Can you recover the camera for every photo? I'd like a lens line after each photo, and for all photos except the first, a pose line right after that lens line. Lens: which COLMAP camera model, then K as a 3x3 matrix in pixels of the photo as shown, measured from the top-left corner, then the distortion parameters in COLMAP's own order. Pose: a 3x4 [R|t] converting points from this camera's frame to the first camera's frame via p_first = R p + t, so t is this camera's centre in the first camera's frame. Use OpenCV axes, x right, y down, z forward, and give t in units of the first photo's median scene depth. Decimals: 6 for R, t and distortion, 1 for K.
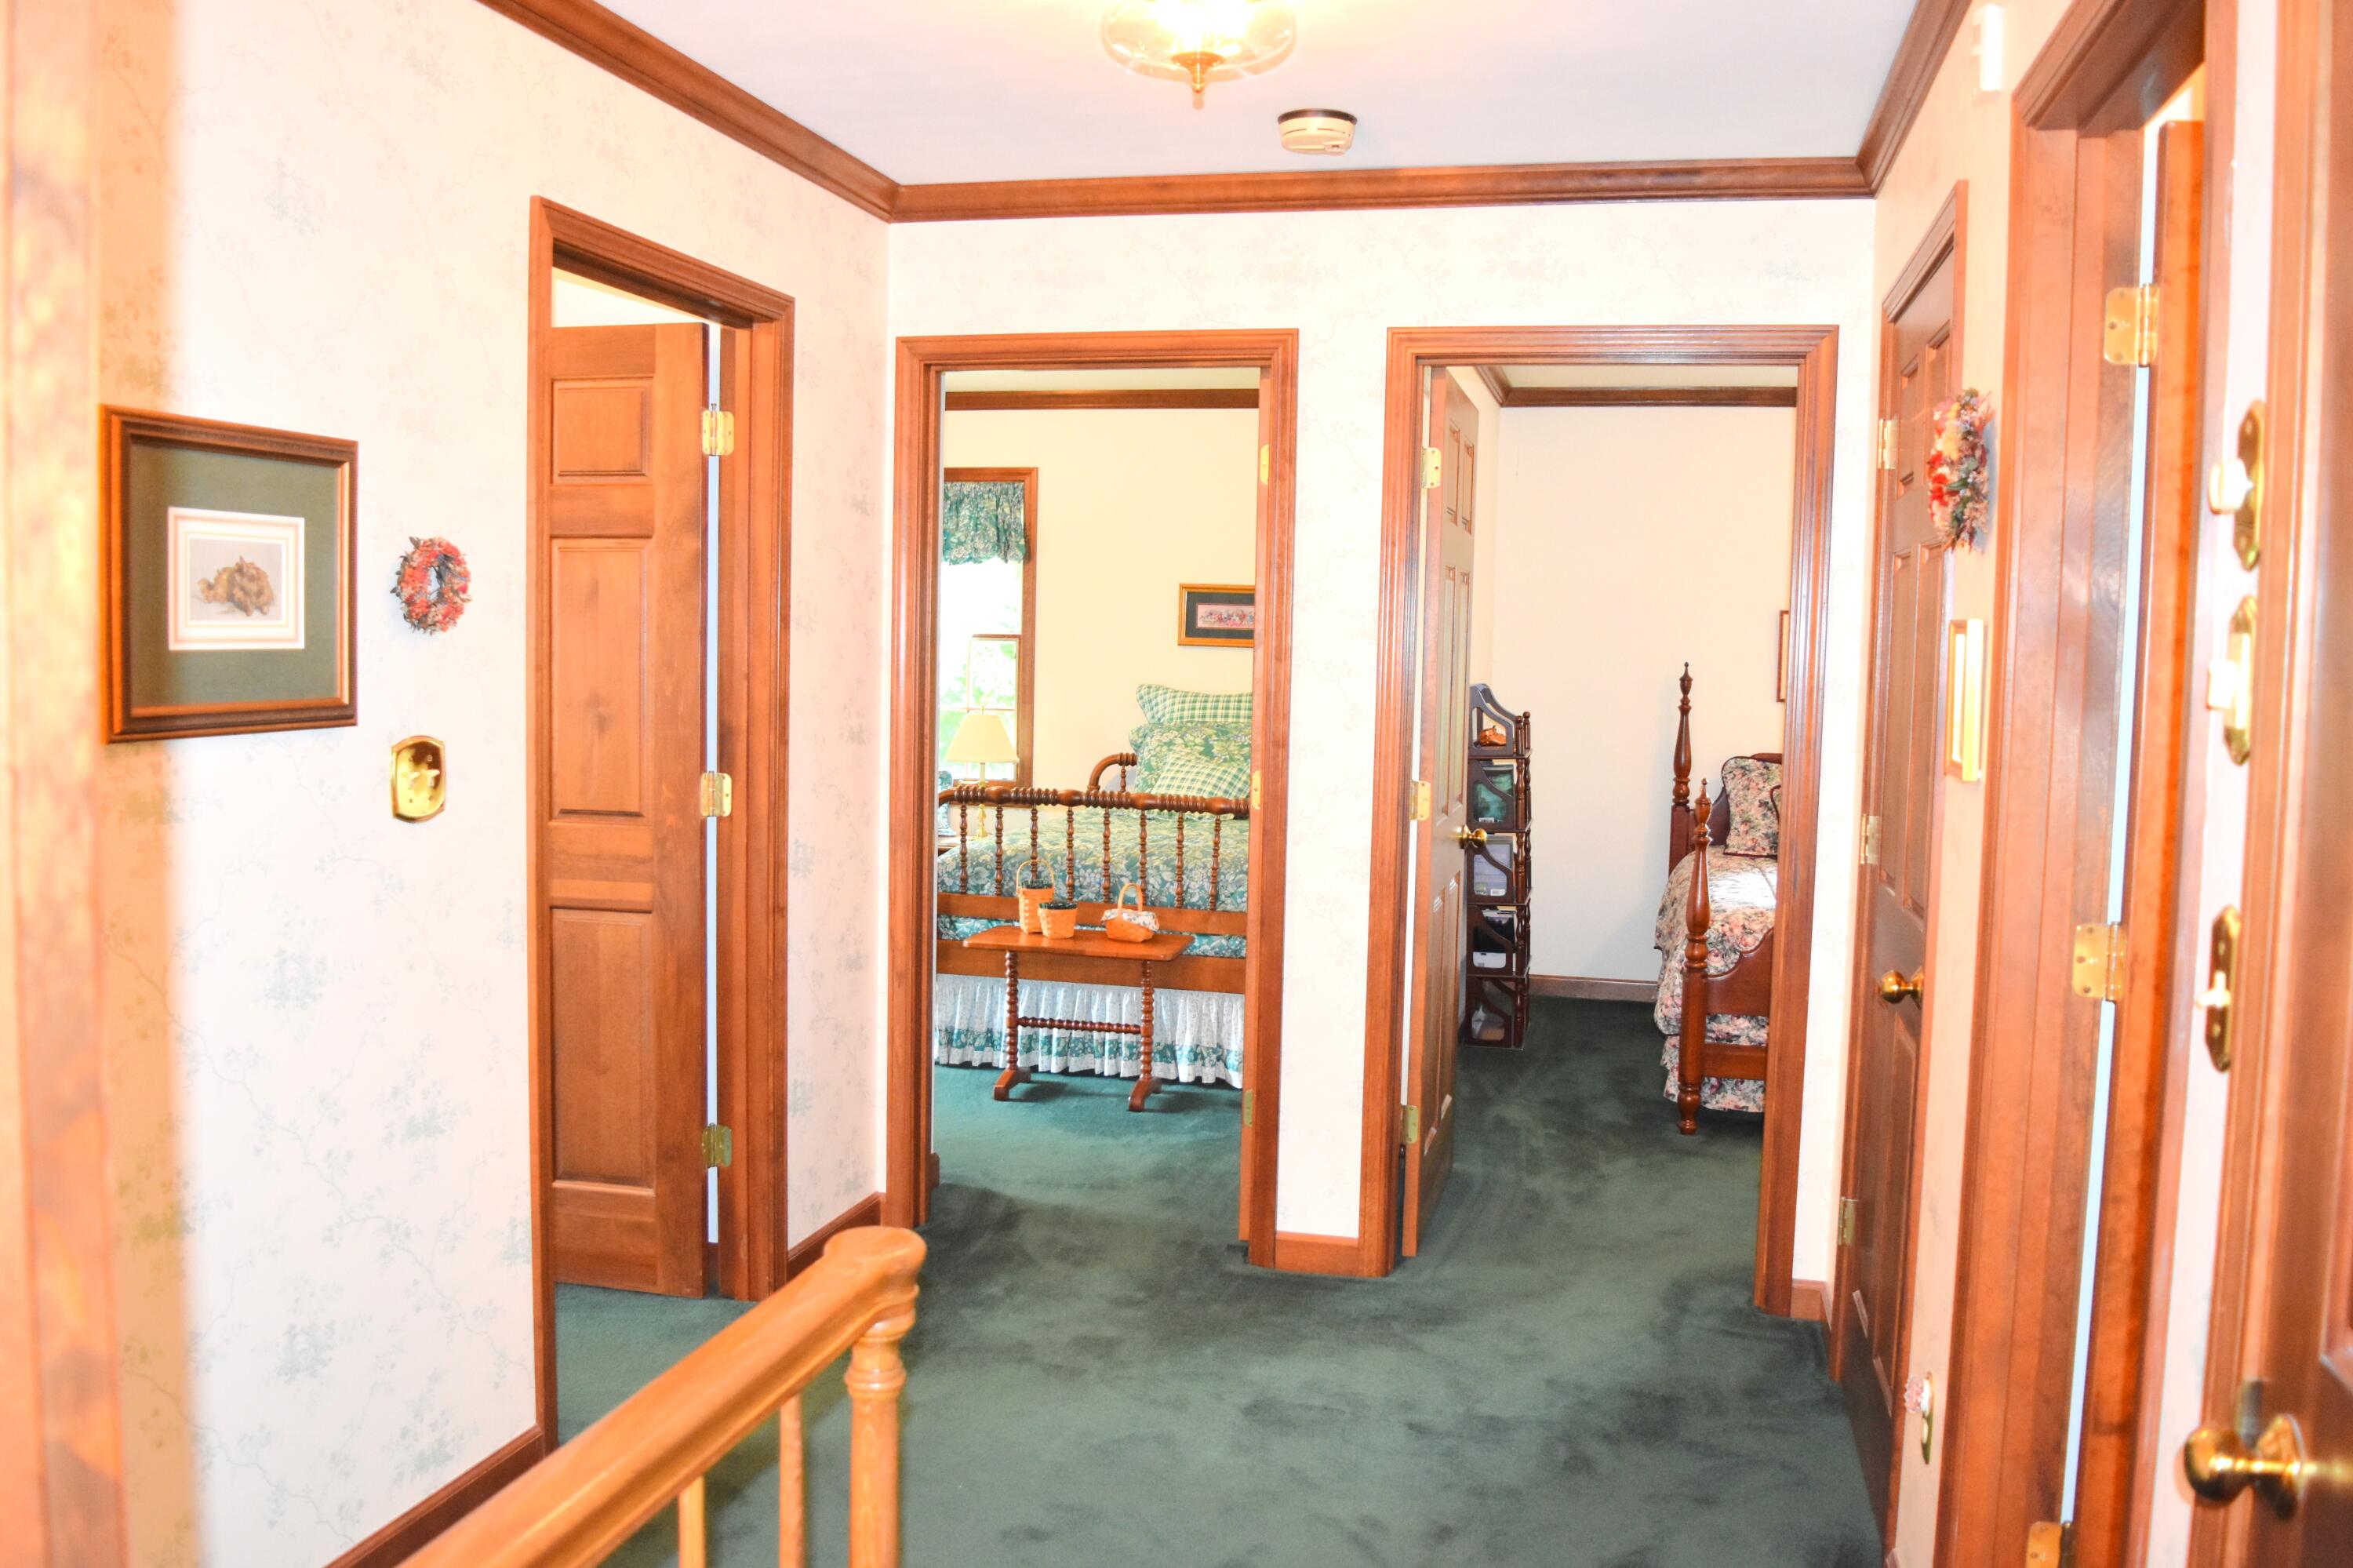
lens RADIAL K [[1872.3, 0, 1167.5], [0, 1872.3, 759.9], [0, 0, 1]] dist [-0.085863, 0.008162]
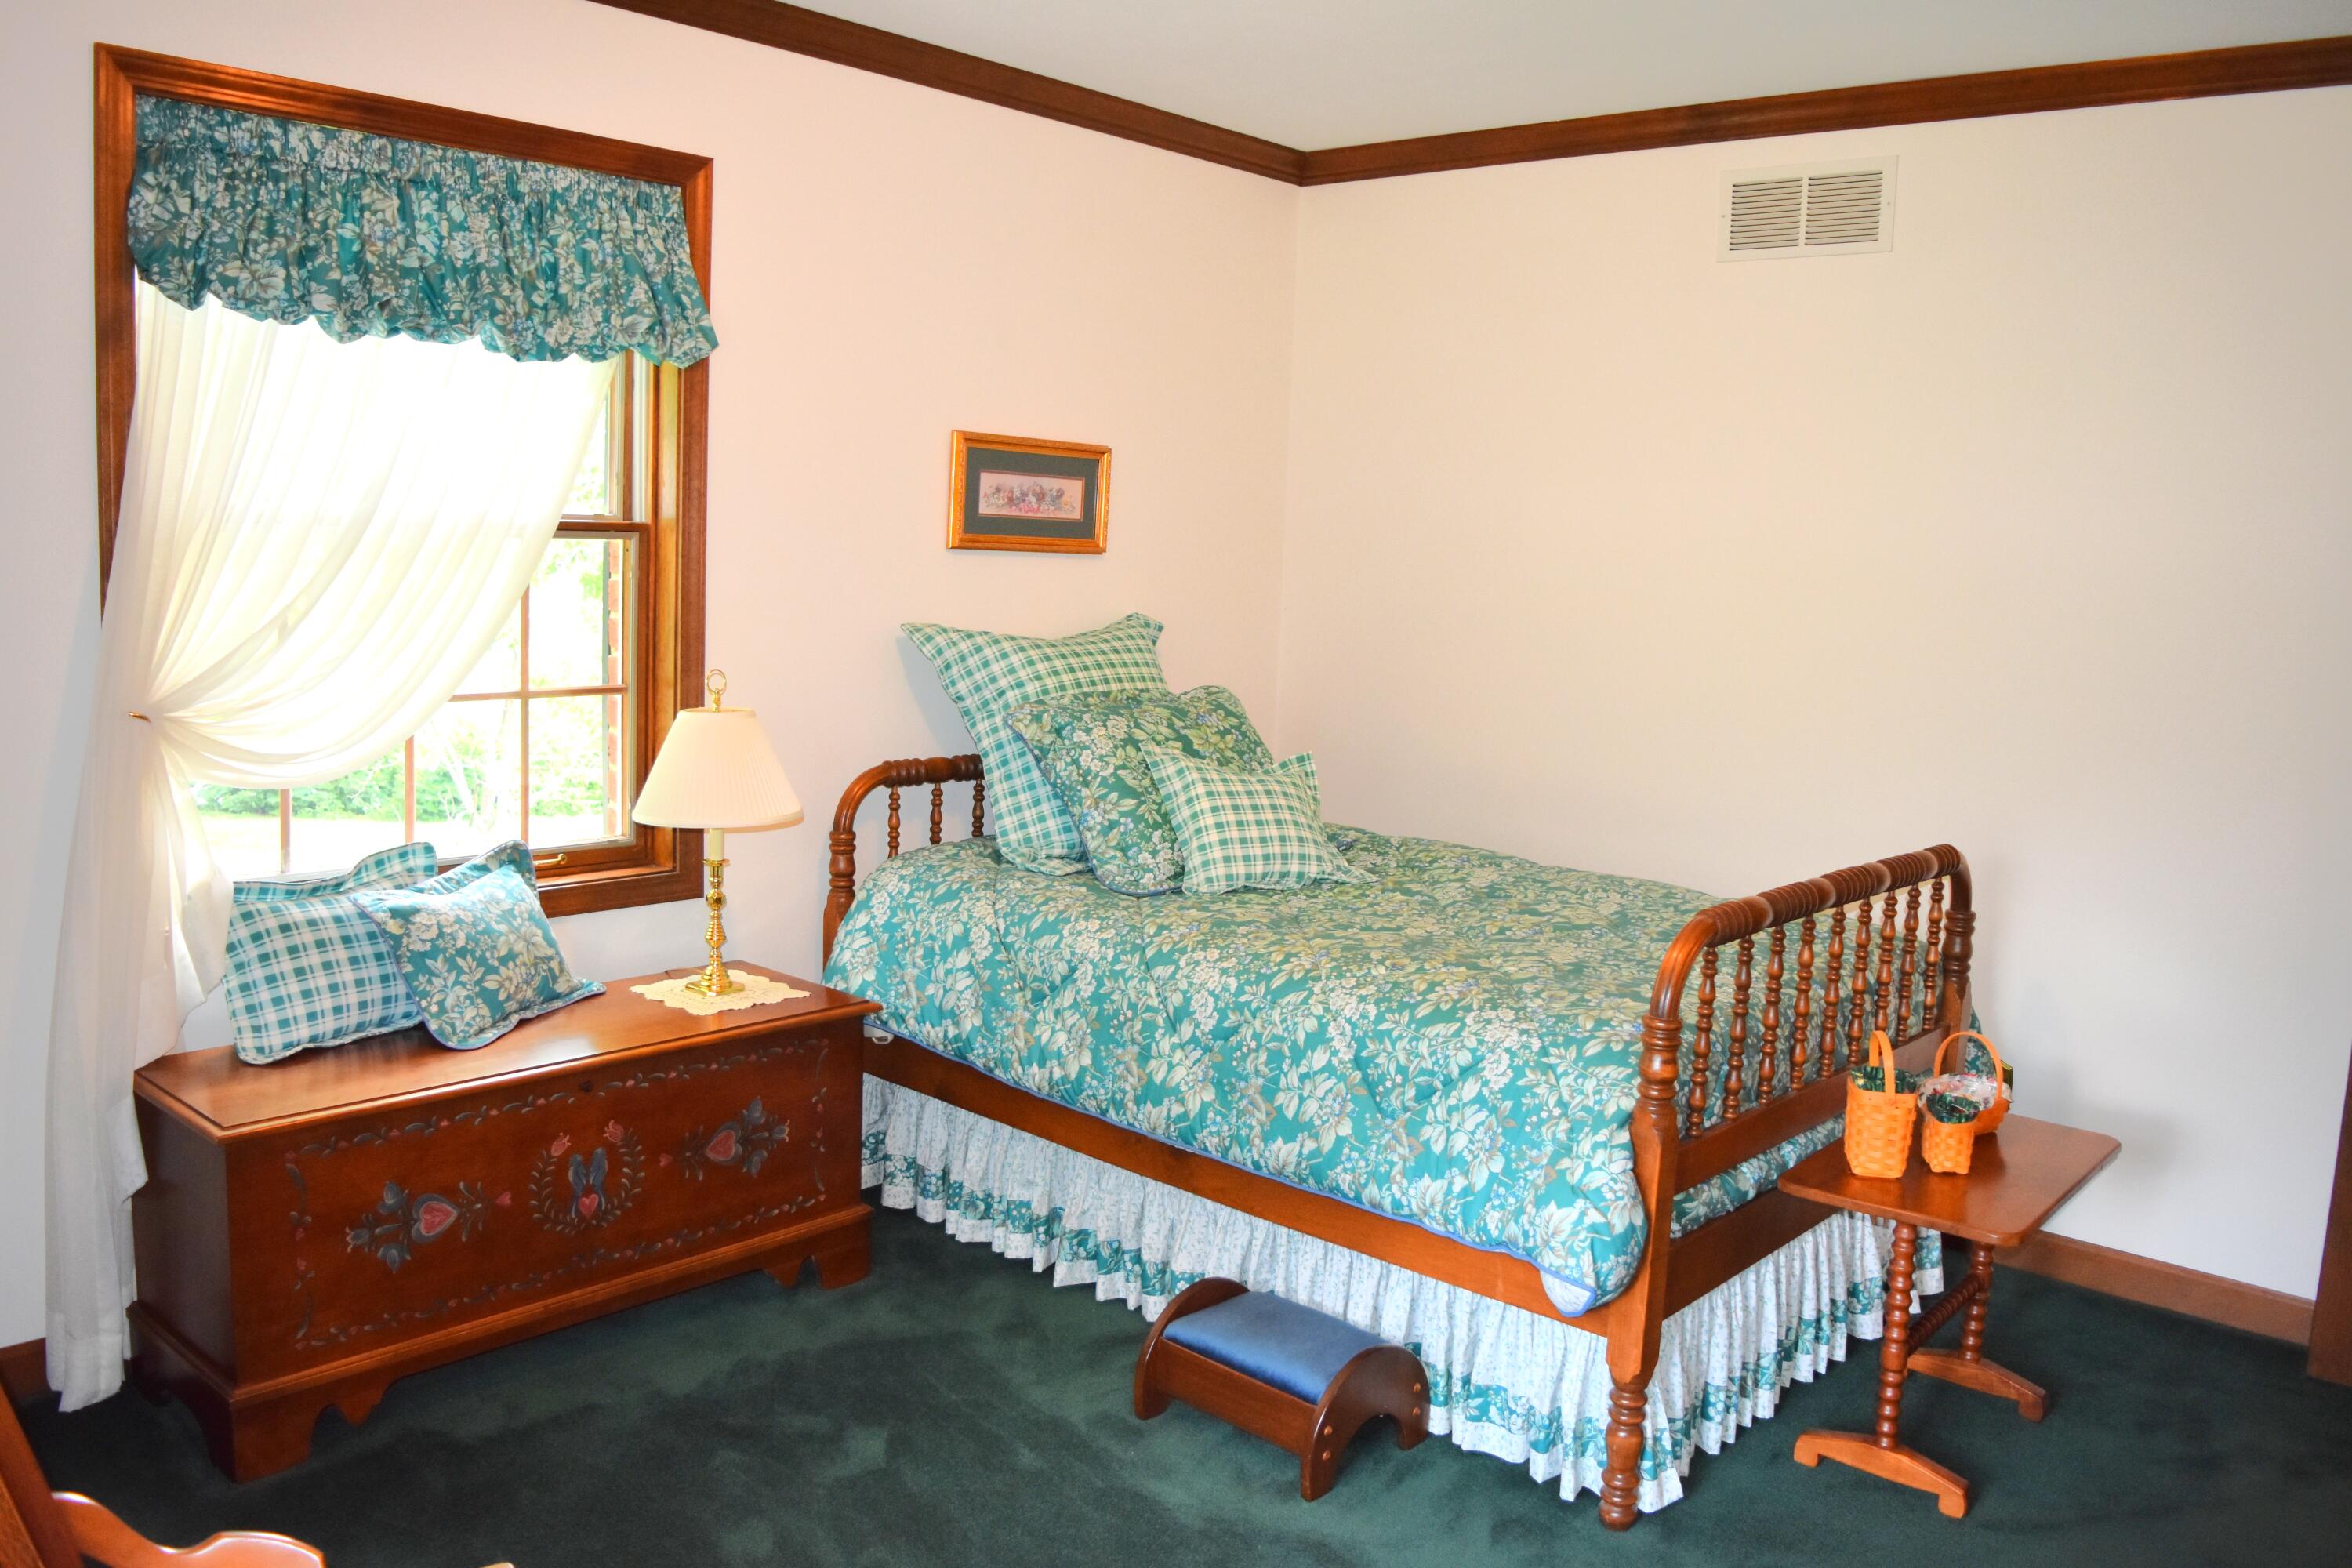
lens RADIAL K [[1871.4, 0, 1167.0], [0, 1871.4, 759.9], [0, 0, 1]] dist [-0.085863, 0.008162]
pose [[0.497080, -0.106732, 0.861116, -0.454709], [0.024548, 0.993739, 0.109000, -0.061071], [-0.867358, -0.033043, 0.496587, 0.721417]]
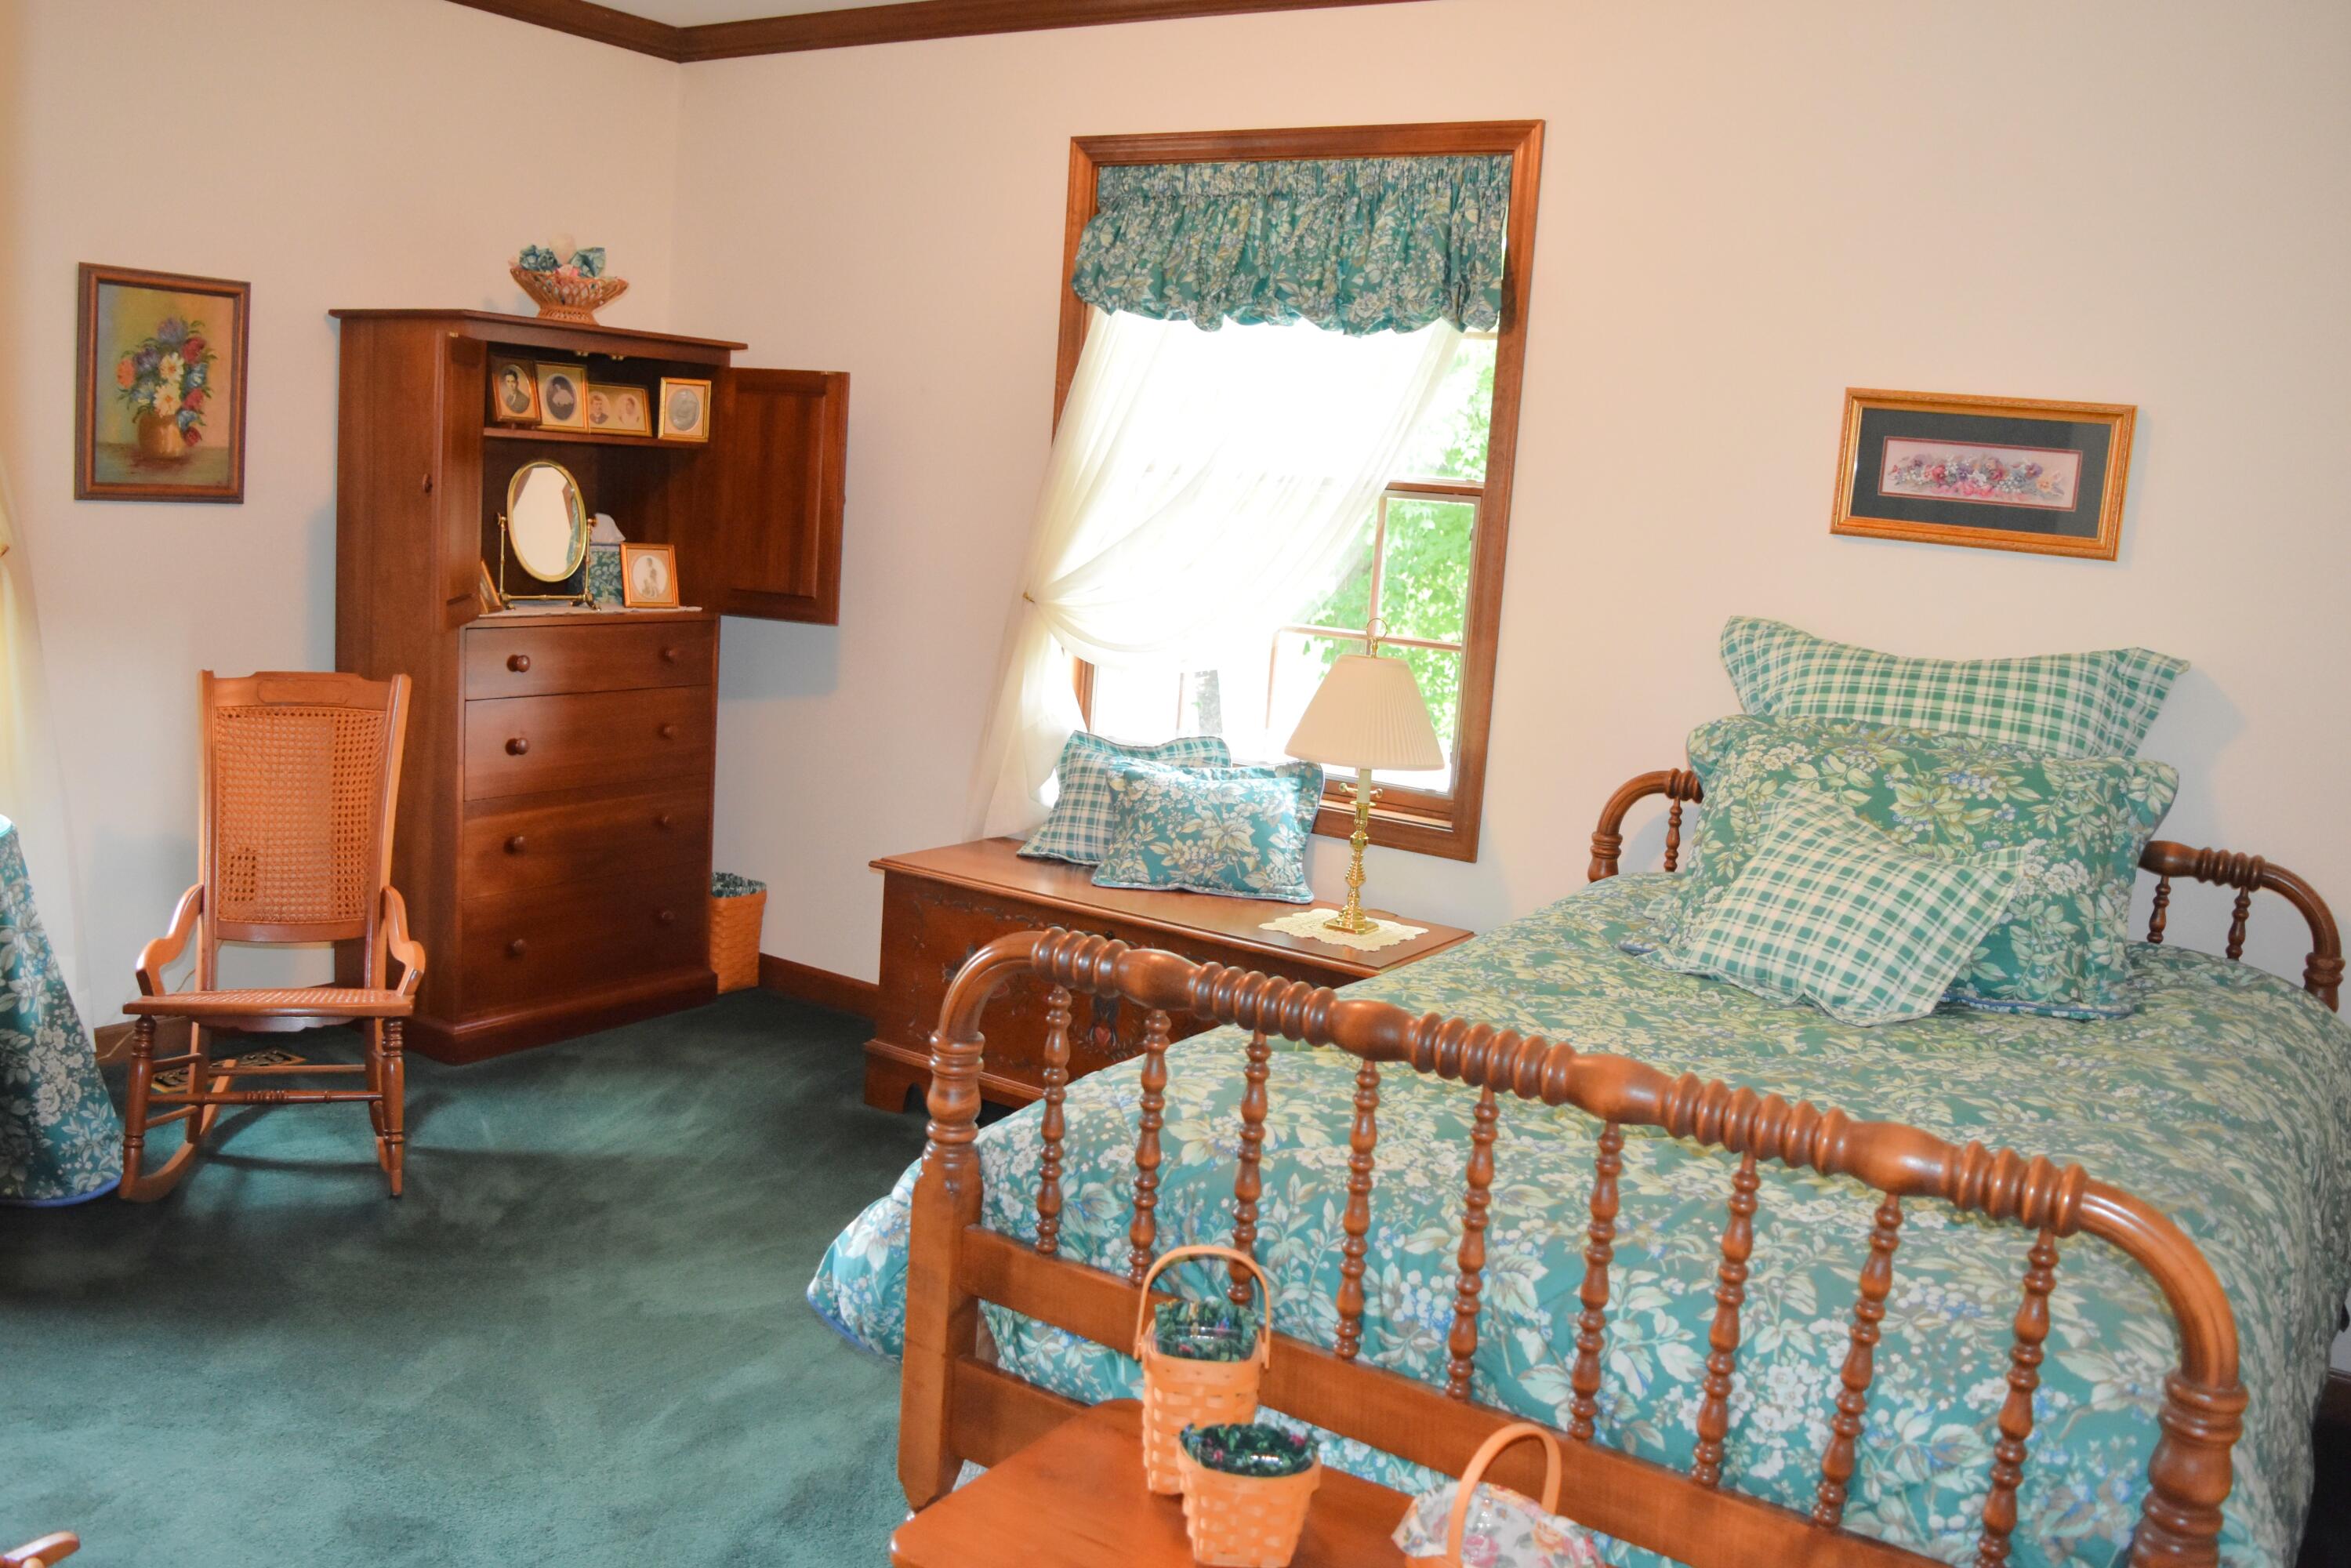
lens RADIAL K [[1870.7, 0, 1166.5], [0, 1870.7, 759.9], [0, 0, 1]] dist [-0.085863, 0.008162]
pose [[0.938106, 0.097514, -0.332336, 0.008959], [-0.073466, 0.993736, 0.084206, -0.035639], [0.338466, -0.054579, 0.939394, 0.576059]]
